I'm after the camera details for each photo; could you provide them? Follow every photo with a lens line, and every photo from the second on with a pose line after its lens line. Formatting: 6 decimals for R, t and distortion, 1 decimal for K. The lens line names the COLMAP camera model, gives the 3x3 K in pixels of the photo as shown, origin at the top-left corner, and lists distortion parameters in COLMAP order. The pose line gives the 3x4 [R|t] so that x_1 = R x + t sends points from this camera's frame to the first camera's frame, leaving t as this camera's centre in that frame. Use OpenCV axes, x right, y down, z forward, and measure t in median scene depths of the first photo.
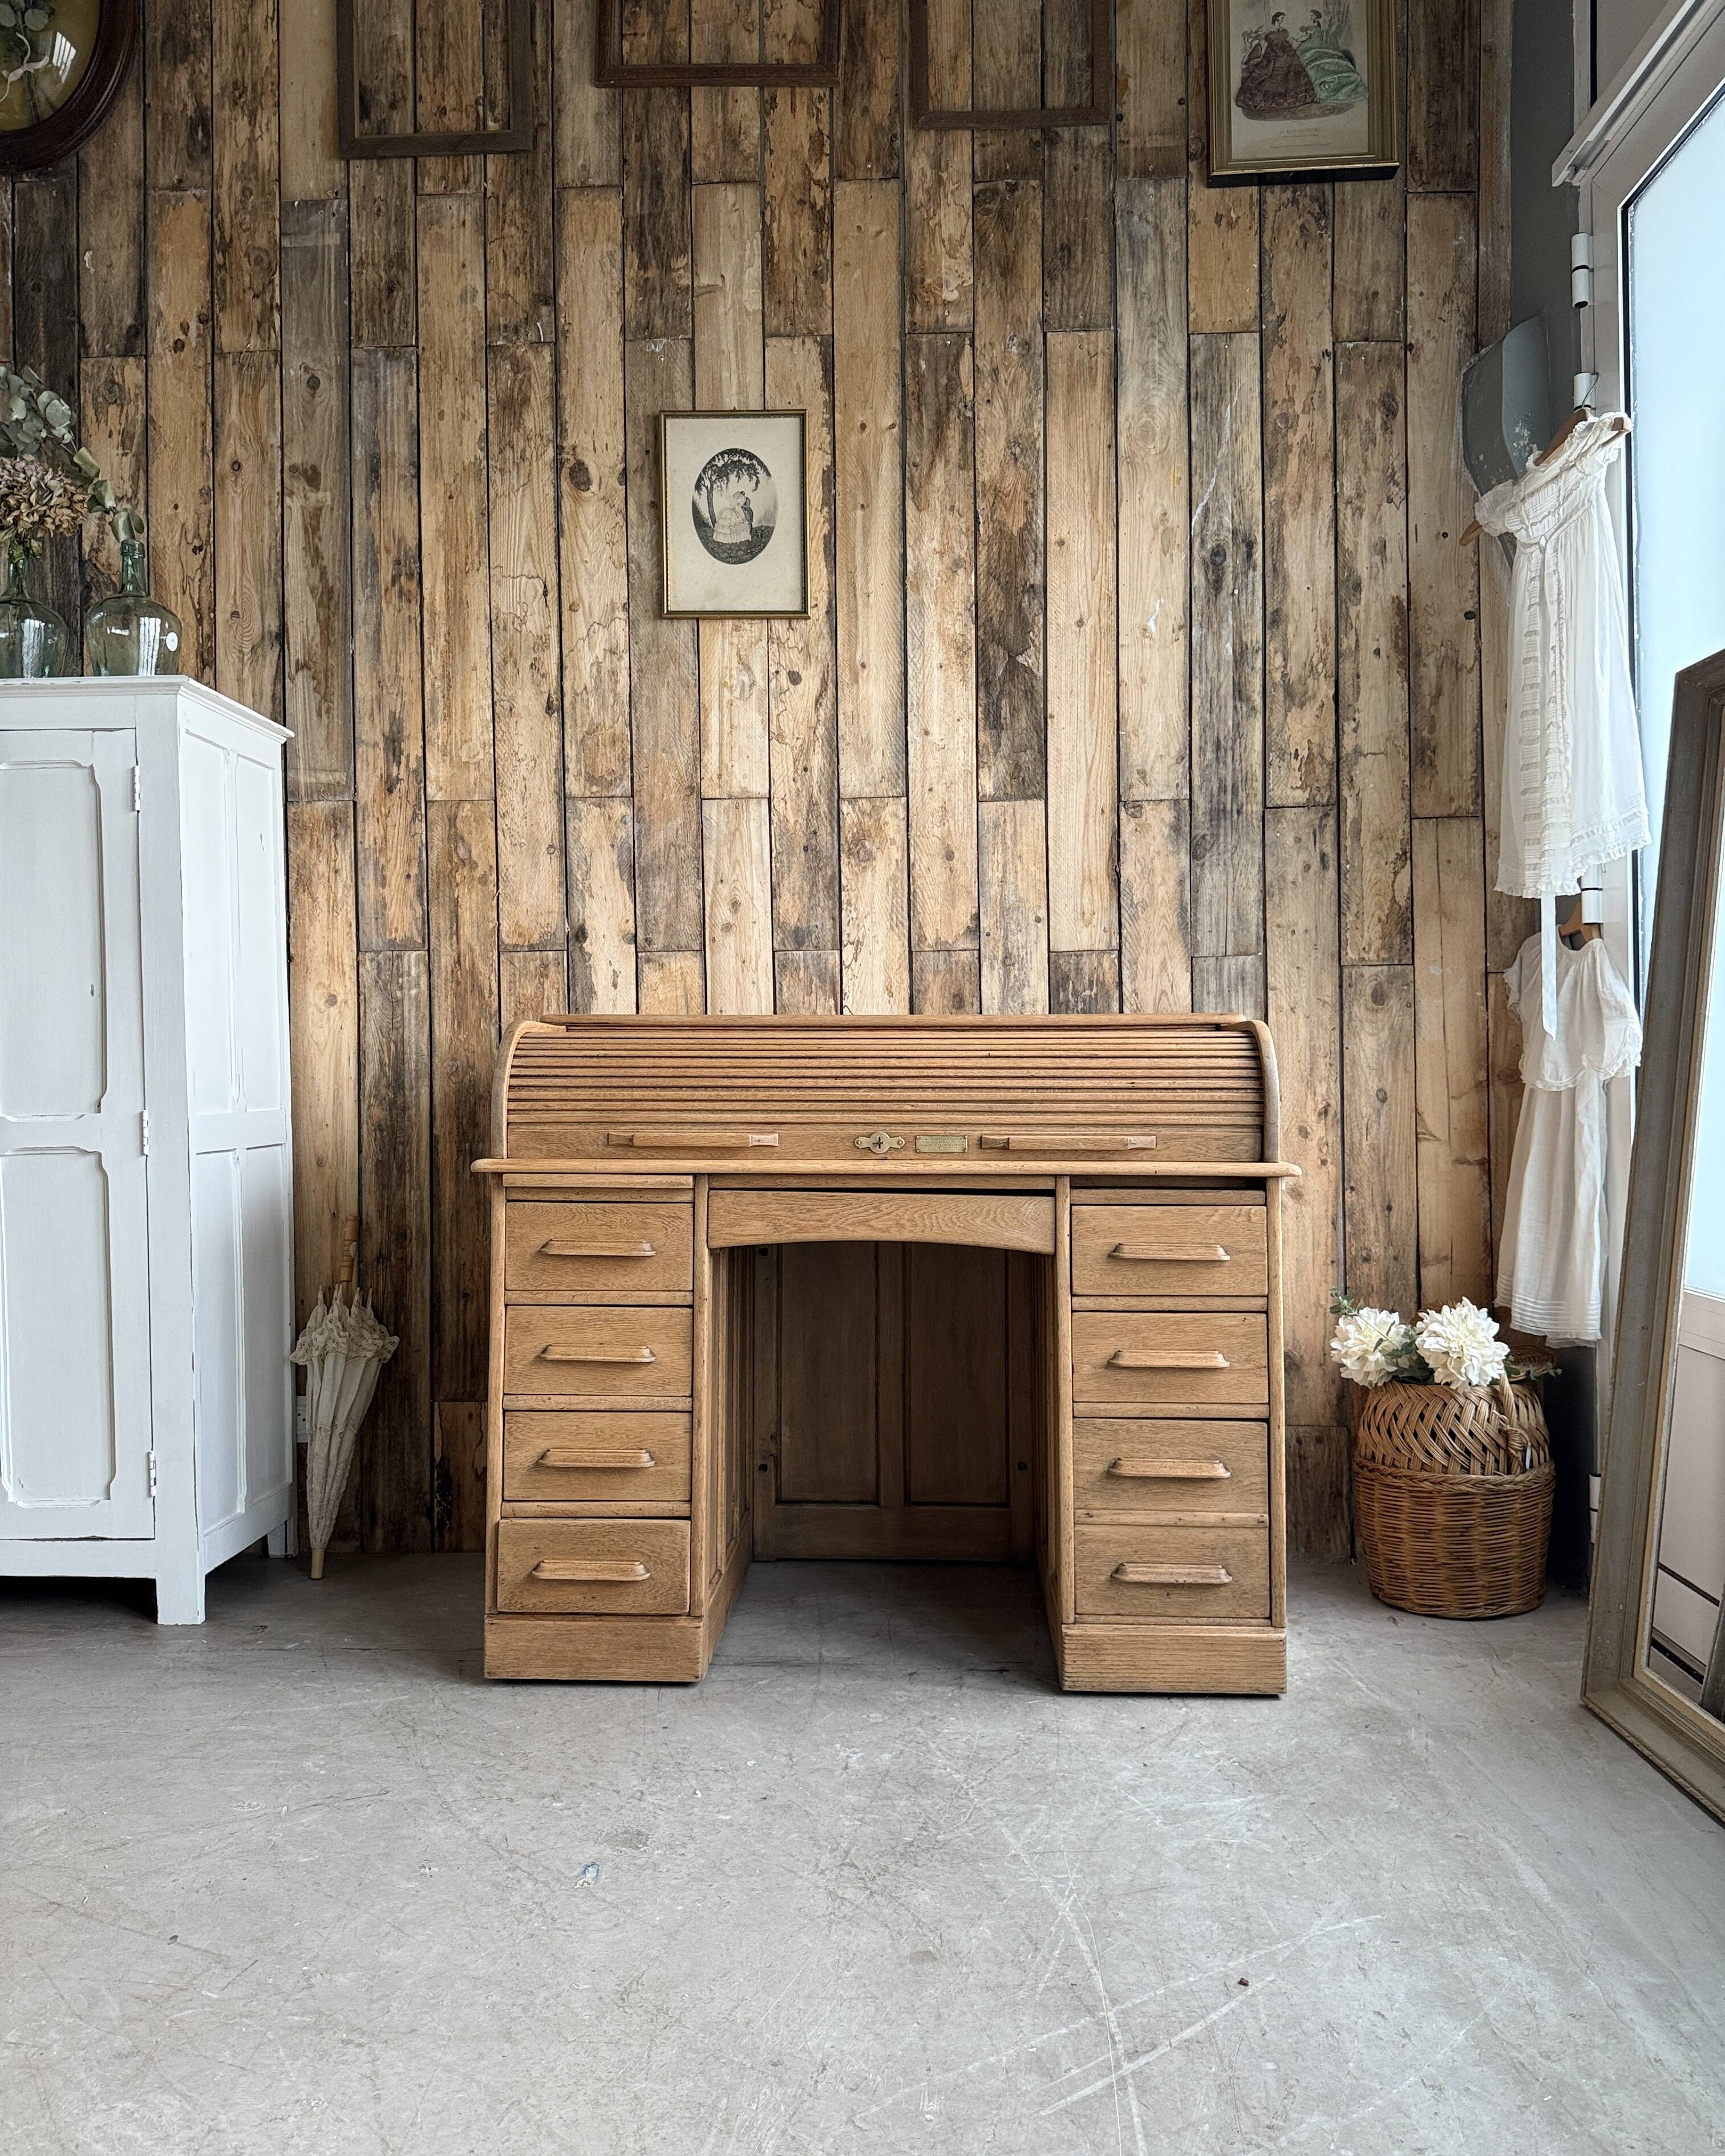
lens RADIAL K [[1652.7, 0, 826.4], [0, 1652.7, 1073.2], [0, 0, 1]] dist [0.005196, -0.020493]
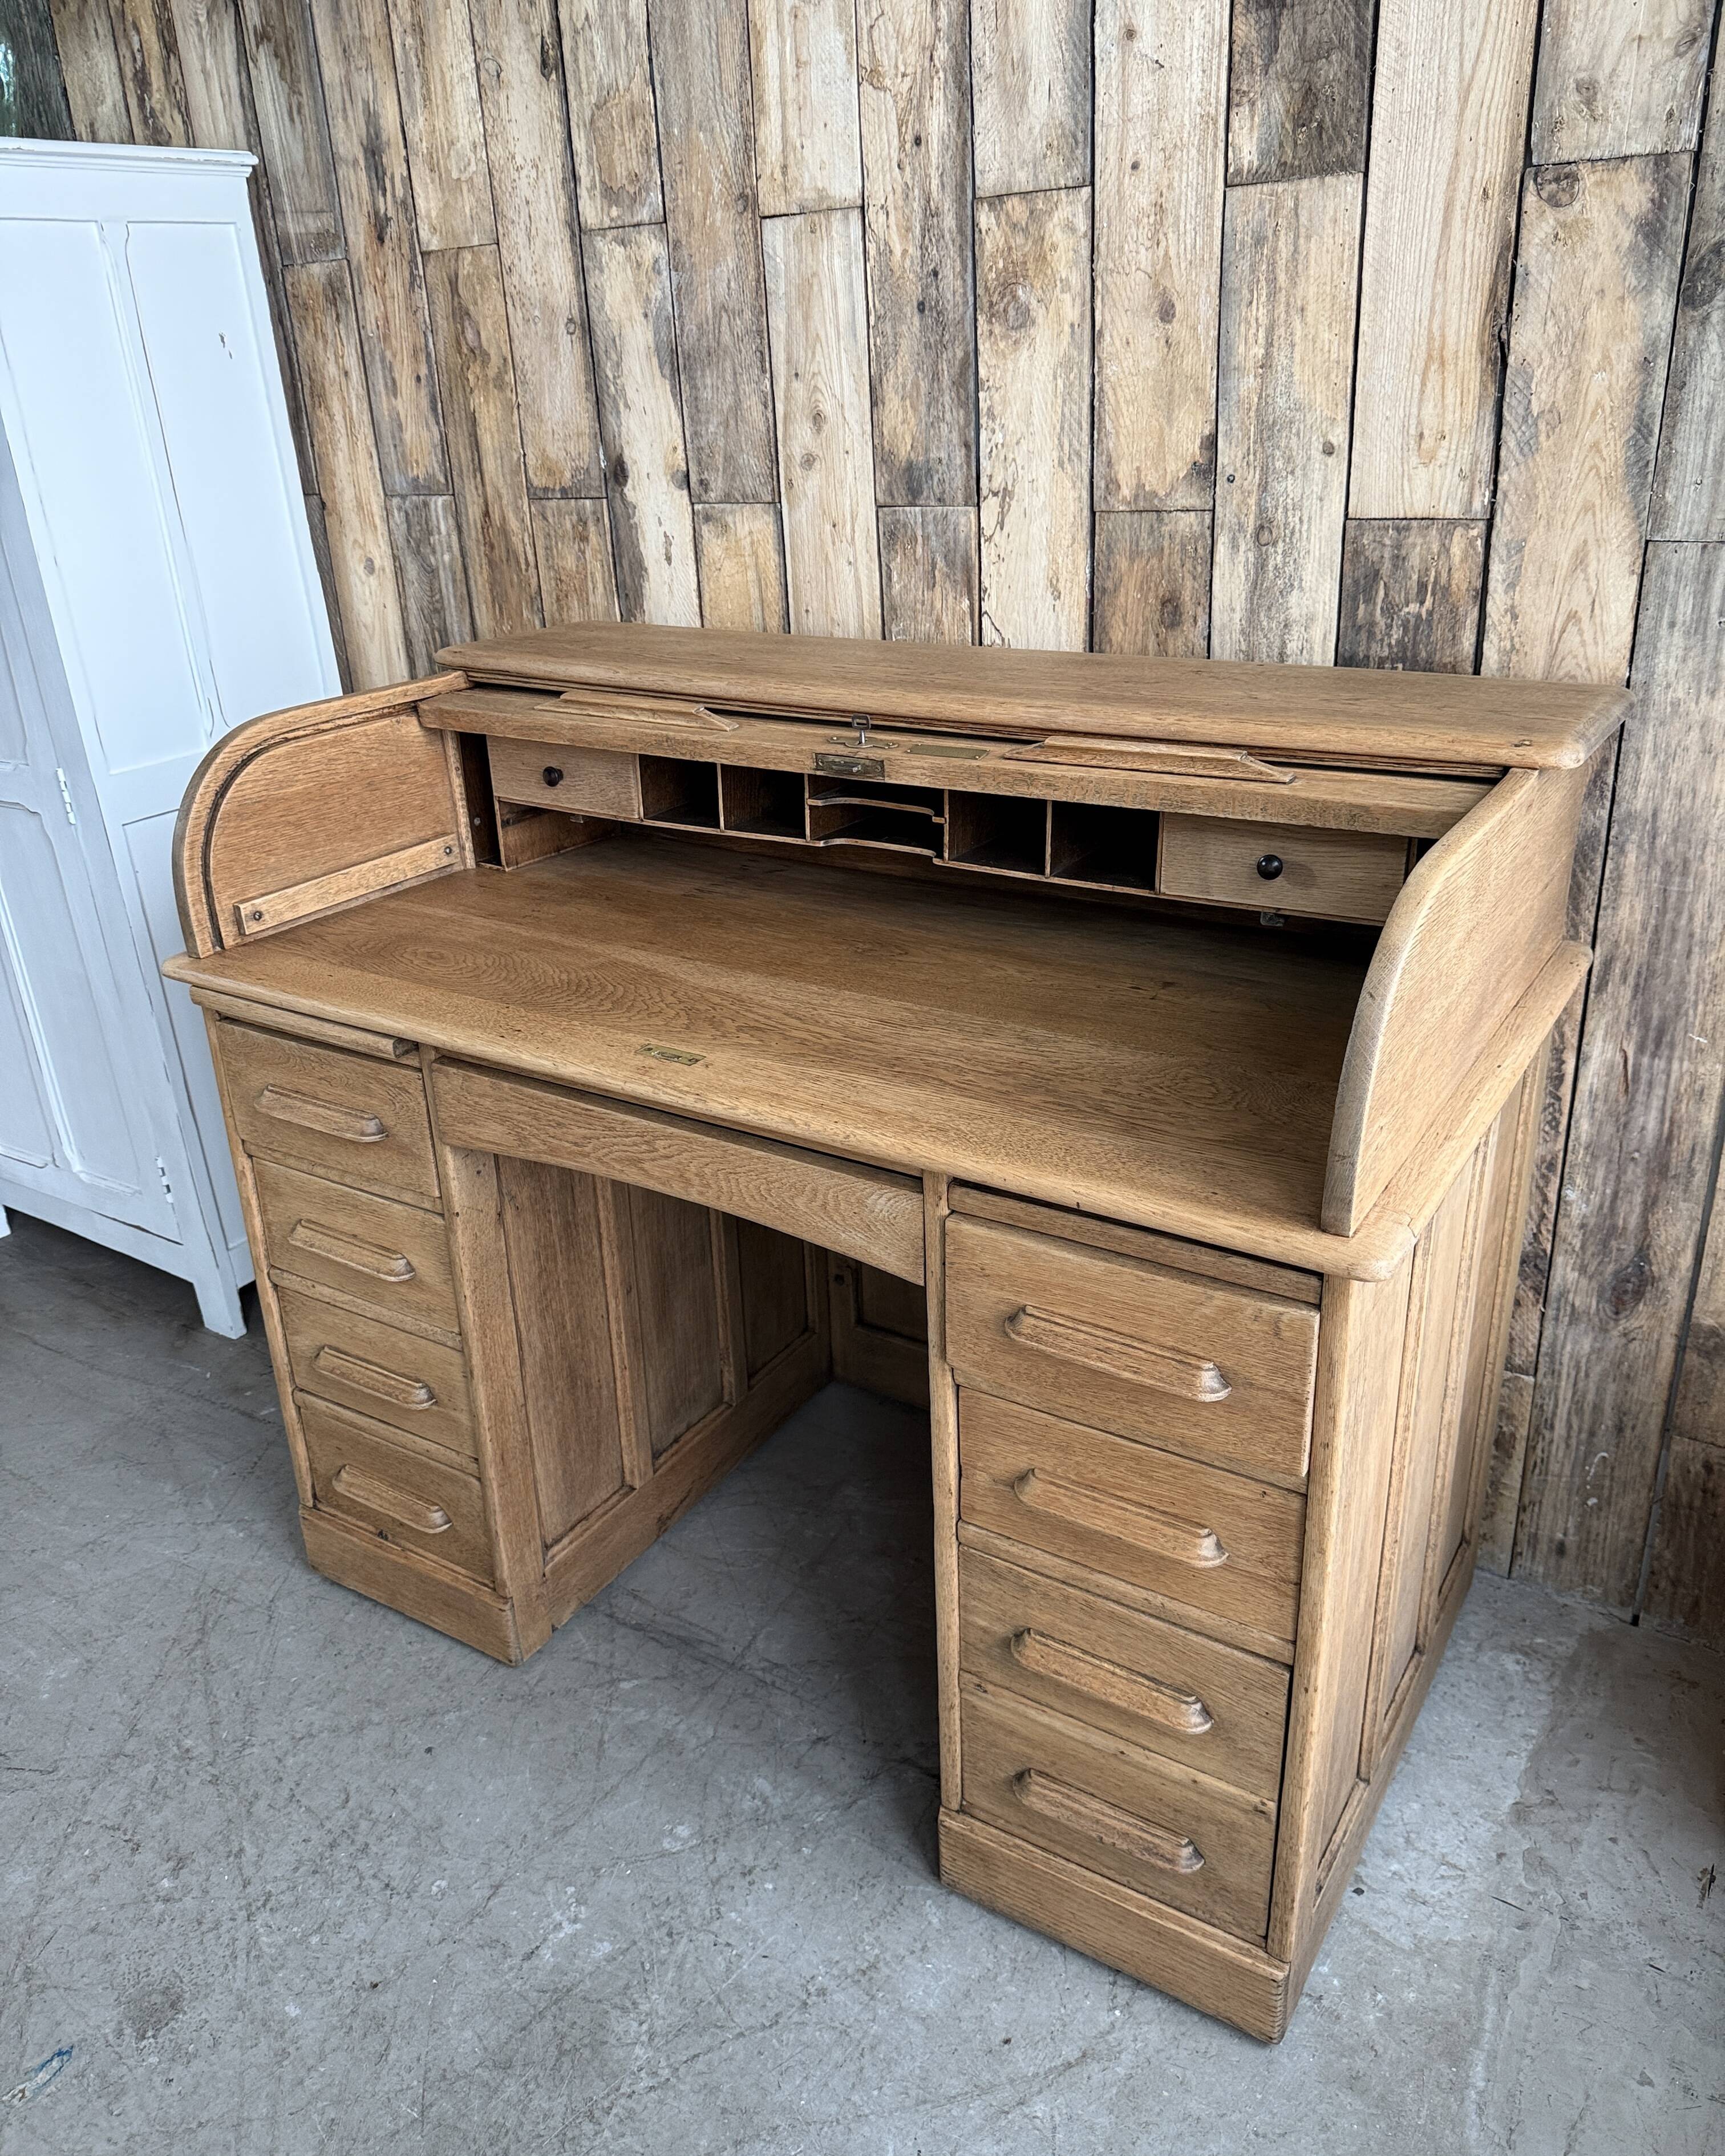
lens RADIAL K [[1652.7, 0, 857.7], [0, 1652.7, 1095.9], [0, 0, 1]] dist [0.005196, -0.020493]
pose [[0.849898, 0.189635, -0.491641, 0.286260], [0.043422, 0.904623, 0.423994, -0.132983], [0.525154, -0.381700, 0.760604, 0.476963]]
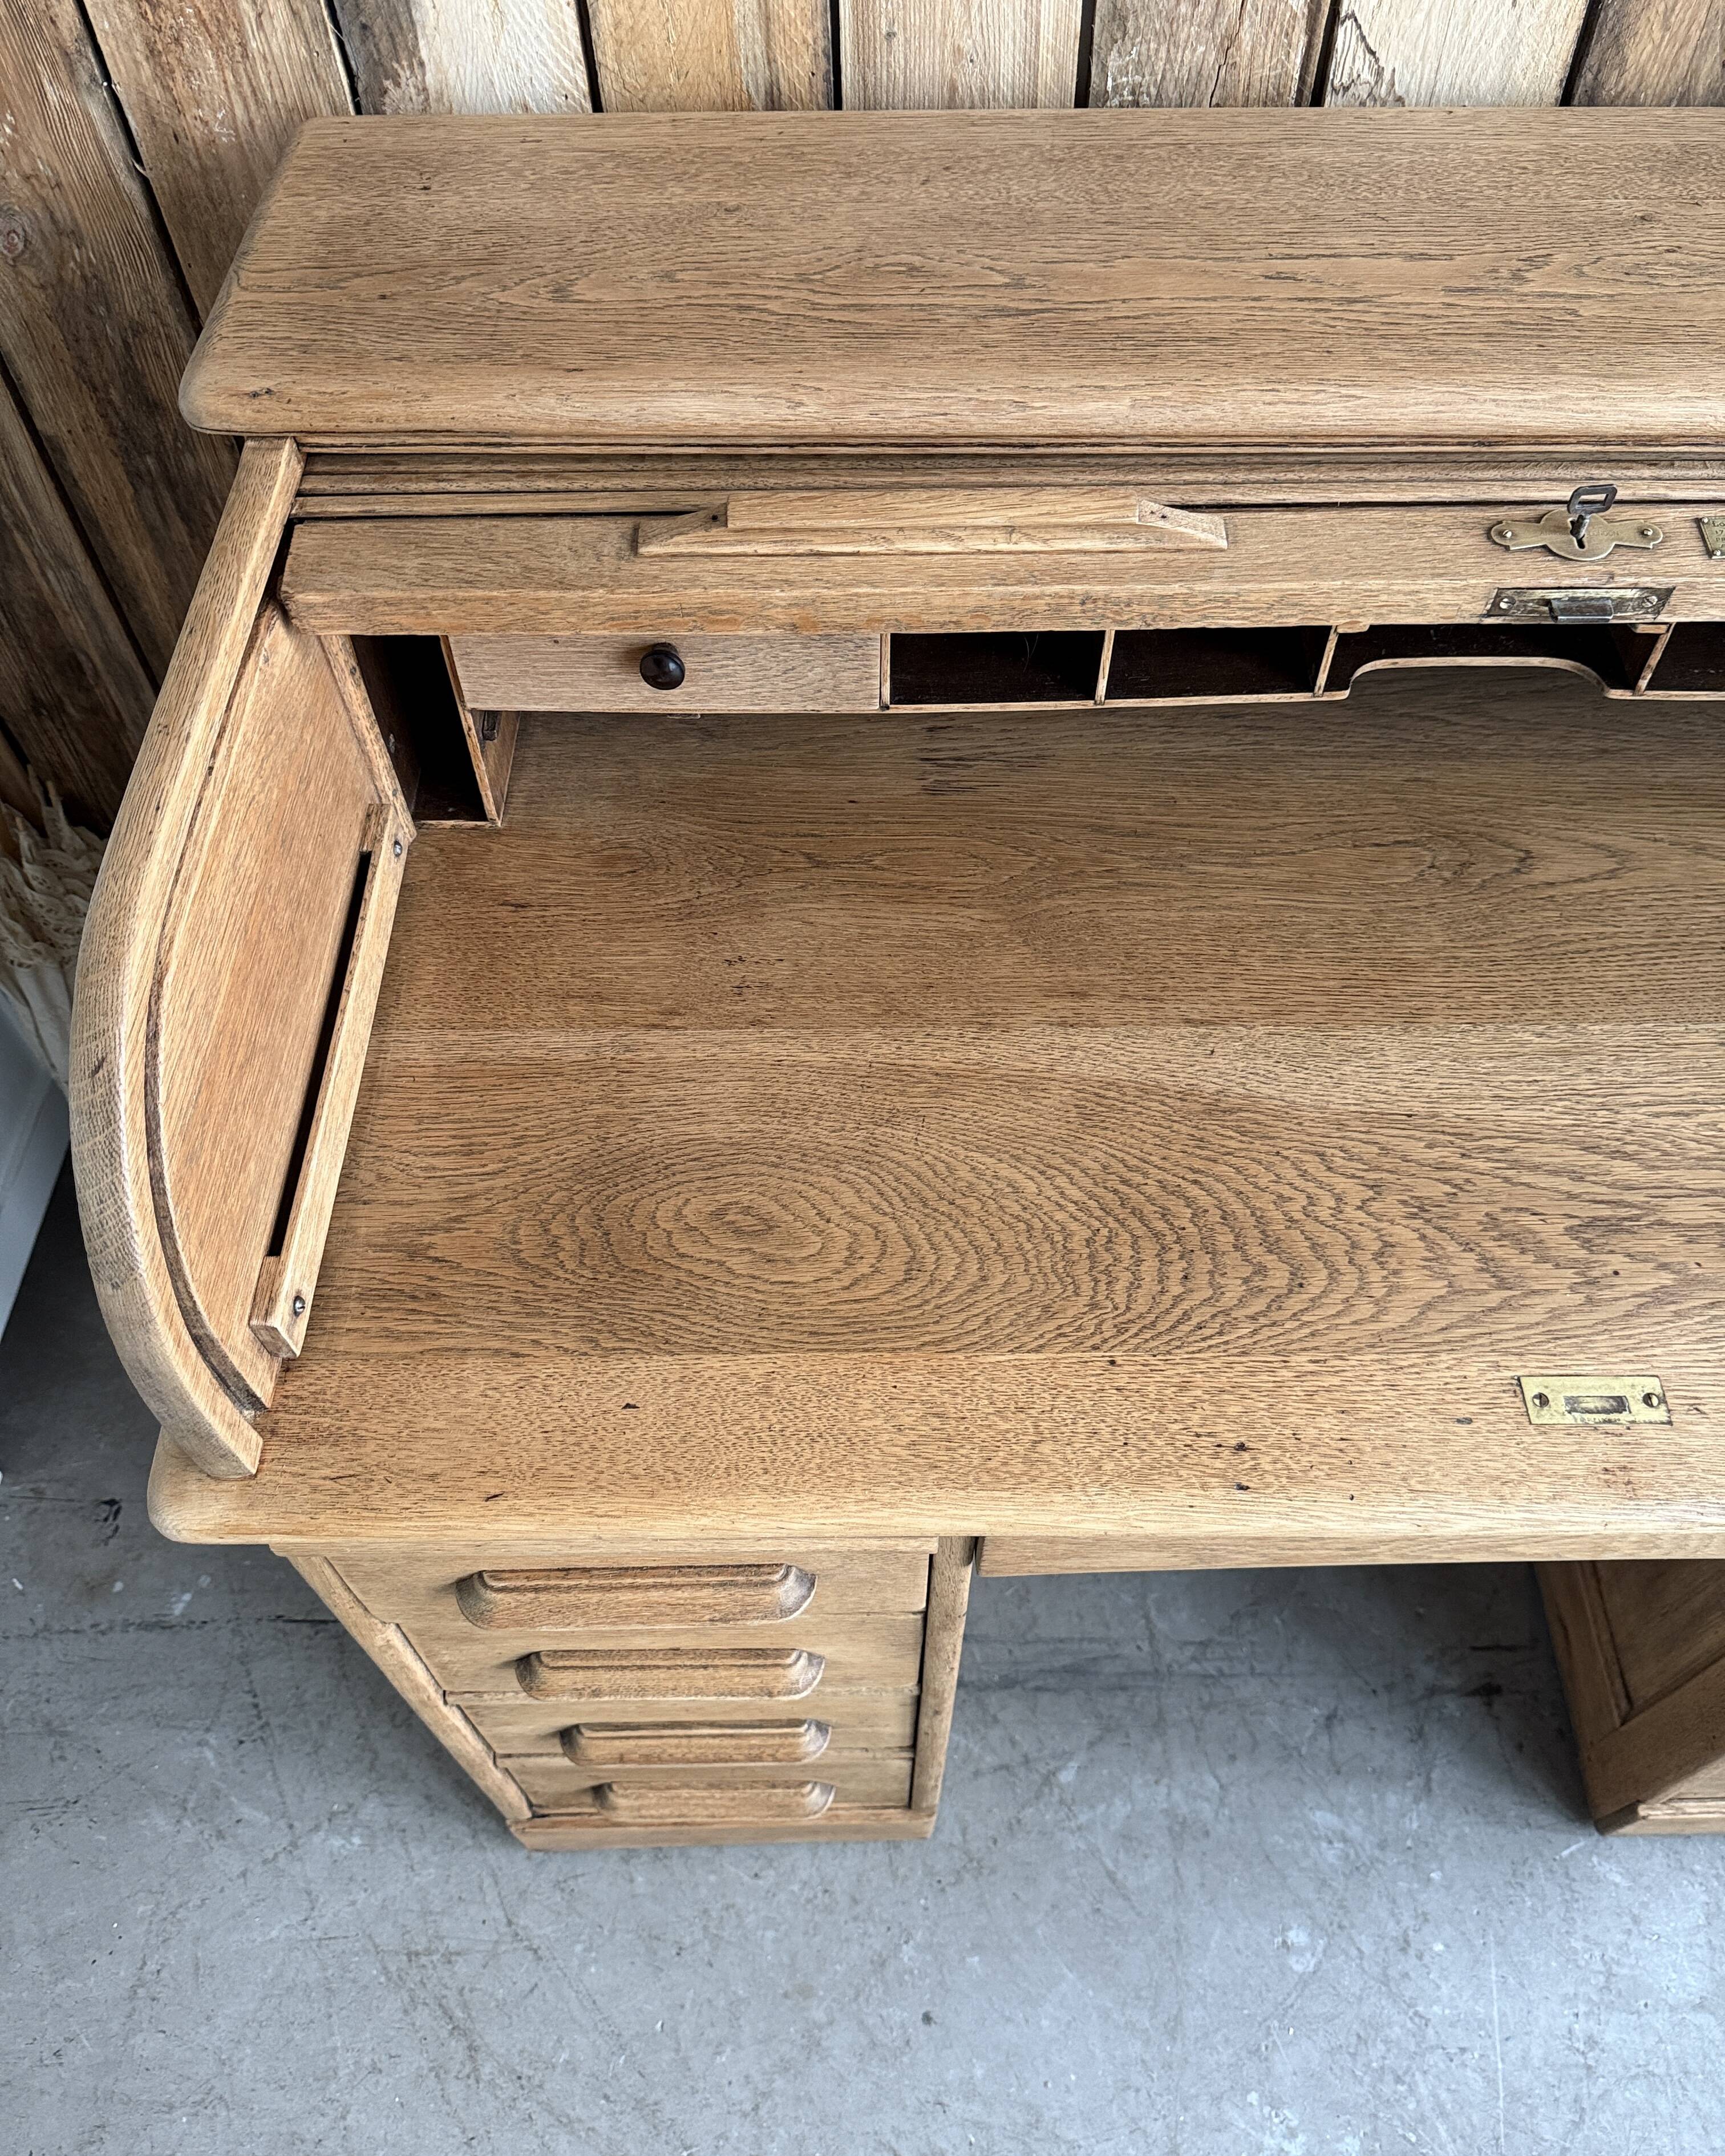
lens RADIAL K [[1652.7, 0, 862.8], [0, 1652.7, 1090.1], [0, 0, 1]] dist [0.005196, -0.020493]
pose [[0.999842, -0.017778, 0.000696, -0.071822], [0.009268, 0.553859, 0.832559, -0.170111], [-0.015187, -0.832420, 0.553936, 0.699981]]
